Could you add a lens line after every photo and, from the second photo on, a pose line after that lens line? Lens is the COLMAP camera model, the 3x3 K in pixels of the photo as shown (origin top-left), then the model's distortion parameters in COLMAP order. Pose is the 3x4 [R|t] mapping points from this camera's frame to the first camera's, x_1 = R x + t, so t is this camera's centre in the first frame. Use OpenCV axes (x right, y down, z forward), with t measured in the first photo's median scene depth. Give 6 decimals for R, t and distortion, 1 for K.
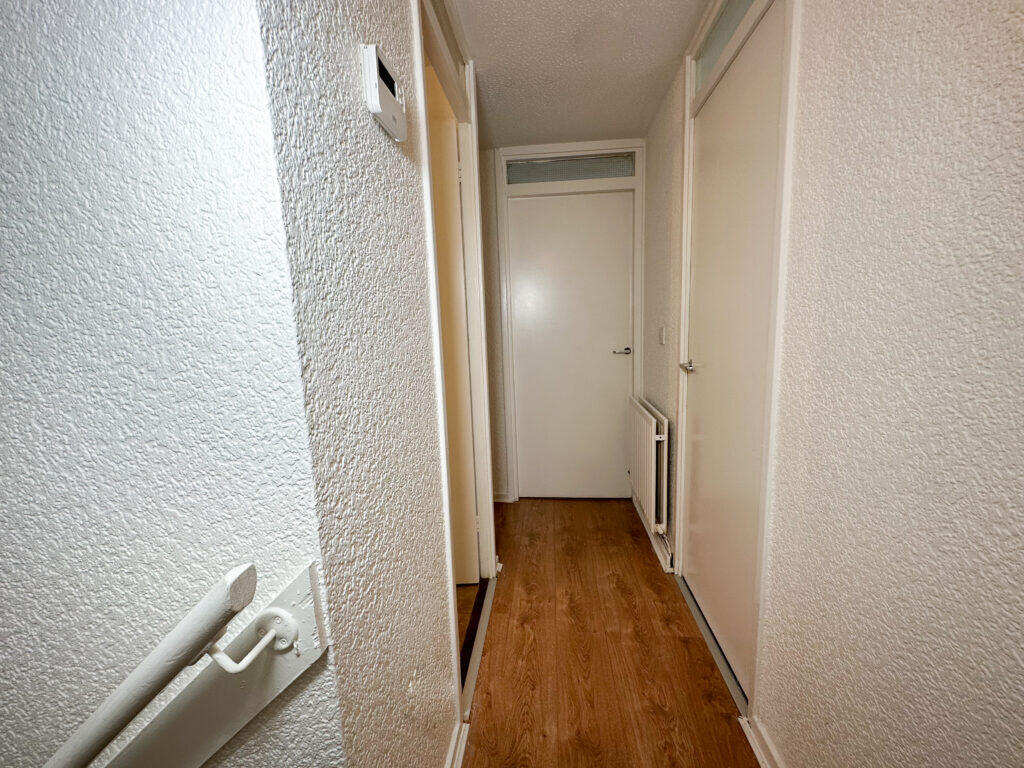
lens RADIAL K [[409.7, 0, 514.7], [0, 409.7, 383.2], [0, 0, 1]] dist [-0.003088, 0.001002]
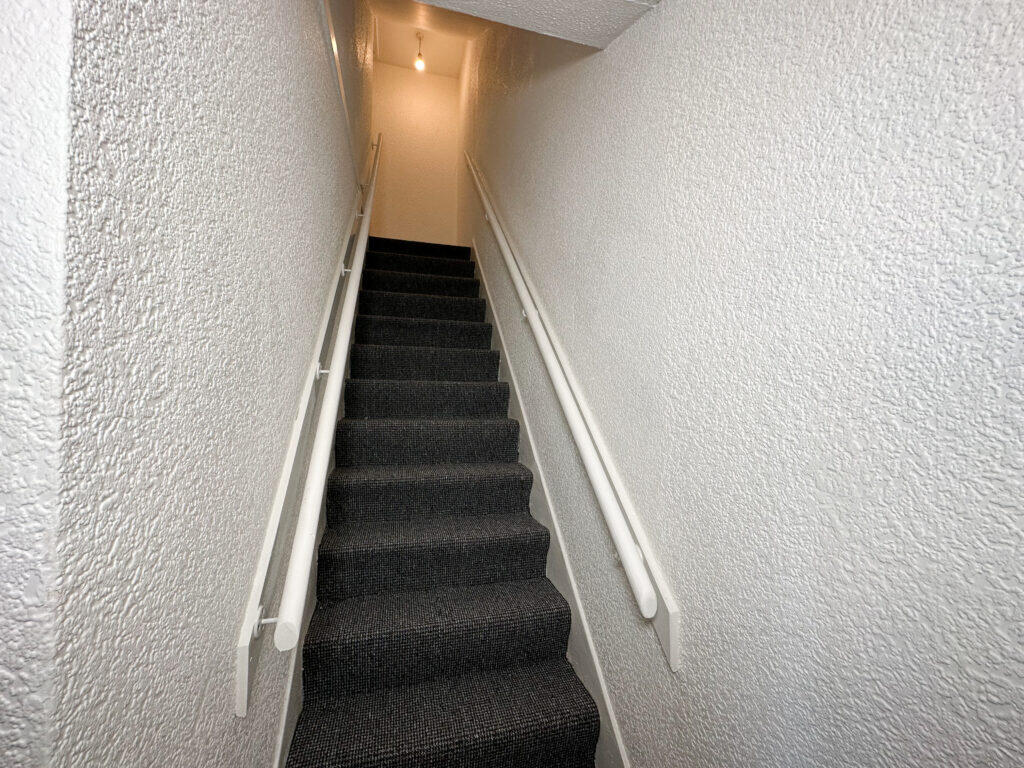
lens RADIAL K [[409.7, 0, 510.1], [0, 409.7, 382.1], [0, 0, 1]] dist [-0.003088, 0.001002]
pose [[0.362217, 0.023630, -0.931794, 0.029106], [-0.172109, 0.984184, -0.041946, -0.176752], [0.916066, 0.175564, 0.360555, -0.169425]]
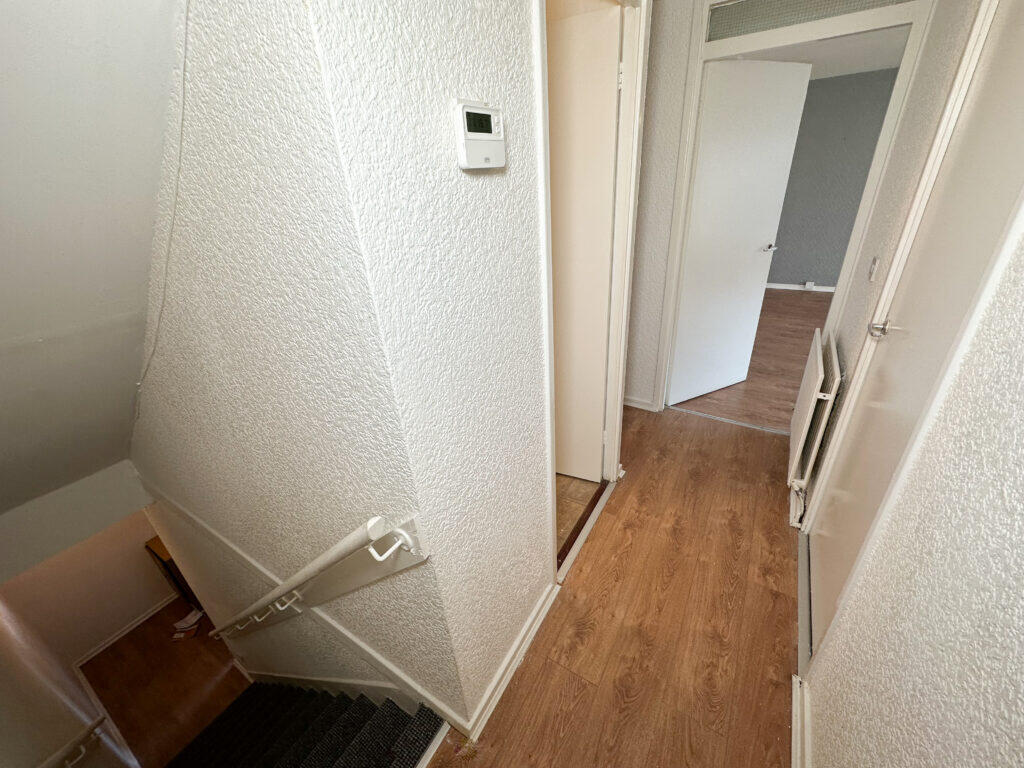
lens RADIAL K [[409.7, 0, 510.5], [0, 409.7, 387.6], [0, 0, 1]] dist [-0.003088, 0.001002]
pose [[0.895537, 0.182037, -0.406050, 0.180271], [-0.033533, 0.937509, 0.346341, -0.268389], [0.443722, -0.296545, 0.845678, -0.035716]]
